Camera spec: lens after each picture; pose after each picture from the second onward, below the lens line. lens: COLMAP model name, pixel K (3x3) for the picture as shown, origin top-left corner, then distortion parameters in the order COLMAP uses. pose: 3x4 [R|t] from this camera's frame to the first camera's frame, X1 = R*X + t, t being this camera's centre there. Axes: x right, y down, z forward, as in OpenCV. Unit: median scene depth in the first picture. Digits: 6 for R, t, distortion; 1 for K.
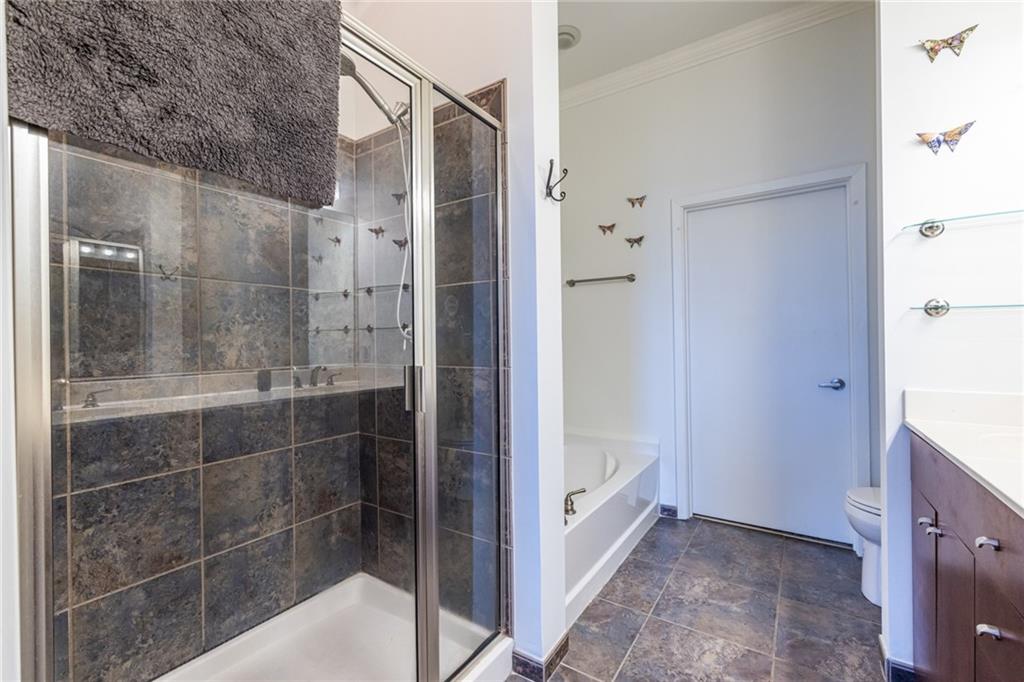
lens RADIAL K [[435.7, 0, 516.4], [0, 435.7, 344.7], [0, 0, 1]] dist [0.003069, 0.000087]
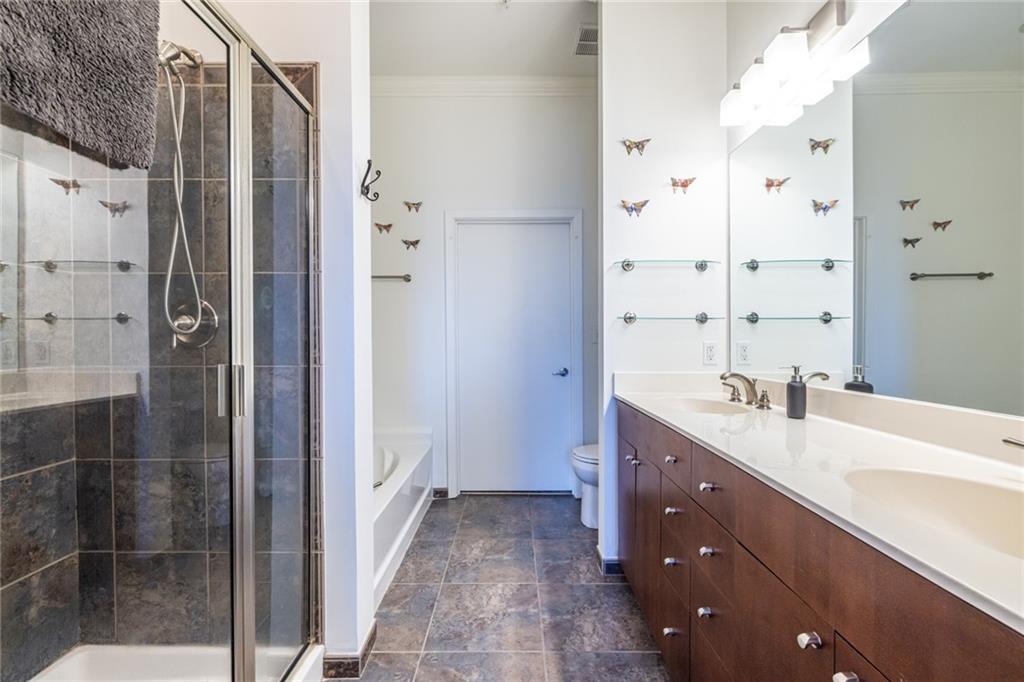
lens RADIAL K [[435.7, 0, 516.4], [0, 435.7, 344.7], [0, 0, 1]] dist [0.003069, 0.000087]
pose [[0.834422, -0.001058, 0.551125, -0.151618], [-0.002370, 0.999982, 0.005508, 0.001150], [-0.551121, -0.005902, 0.834405, -0.033234]]
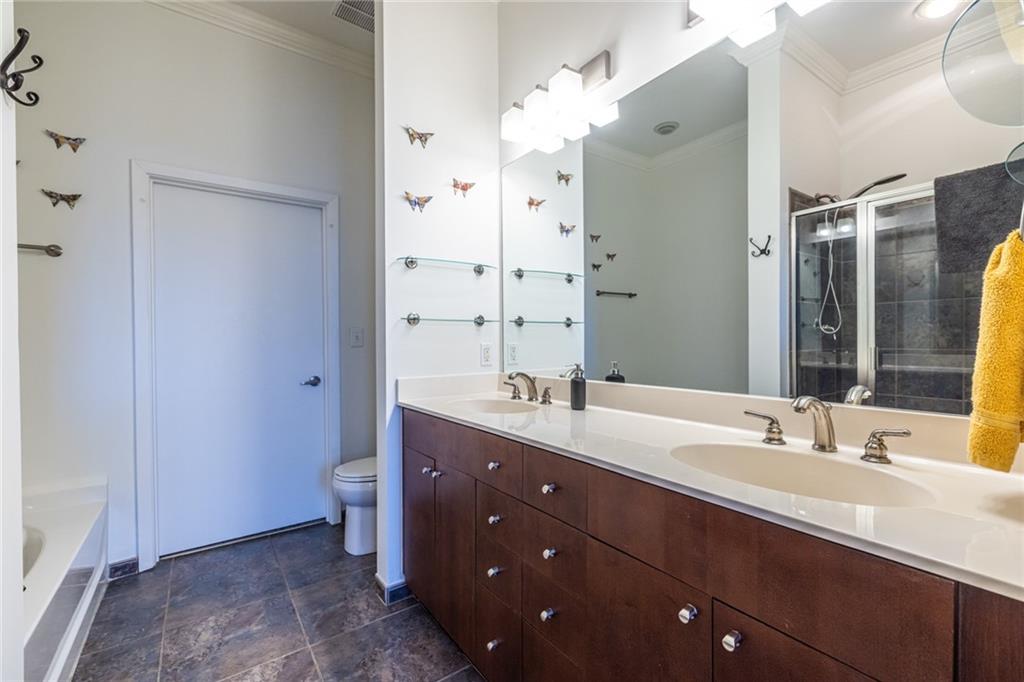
lens RADIAL K [[433.7, 0, 515.2], [0, 433.7, 342.4], [0, 0, 1]] dist [0.002575, 0.000446]
pose [[0.357667, -0.001004, 0.933849, -0.176166], [0.011328, 0.999931, -0.003263, 0.000269], [-0.933780, 0.011745, 0.357654, 0.144068]]
